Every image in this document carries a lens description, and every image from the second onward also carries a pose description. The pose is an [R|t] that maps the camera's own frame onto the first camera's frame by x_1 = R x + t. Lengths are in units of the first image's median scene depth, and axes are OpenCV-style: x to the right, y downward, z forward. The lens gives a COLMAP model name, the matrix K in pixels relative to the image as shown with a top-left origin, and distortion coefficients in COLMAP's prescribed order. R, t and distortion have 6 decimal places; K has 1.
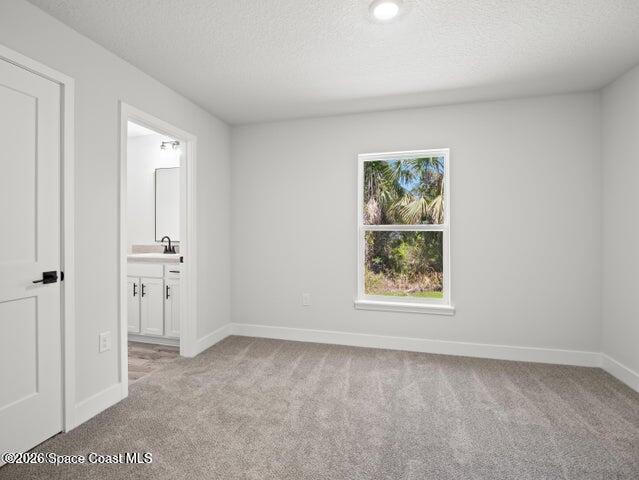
lens RADIAL K [[312.4, 0, 319.8], [0, 312.4, 235.1], [0, 0, 1]] dist [0.001689, -0.014480]
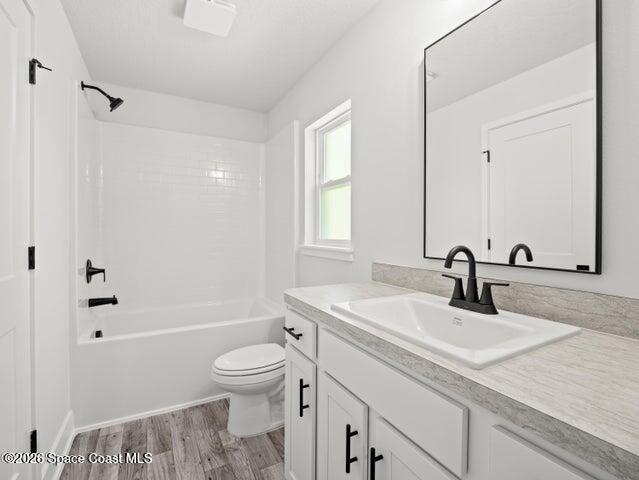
lens RADIAL K [[312.4, 0, 319.8], [0, 312.4, 235.1], [0, 0, 1]] dist [0.001689, -0.014480]
pose [[0.698314, 0.010478, -0.715715, -0.378179], [-0.014253, 0.999898, 0.000732, -0.003883], [0.715650, 0.009690, 0.698392, 0.709352]]
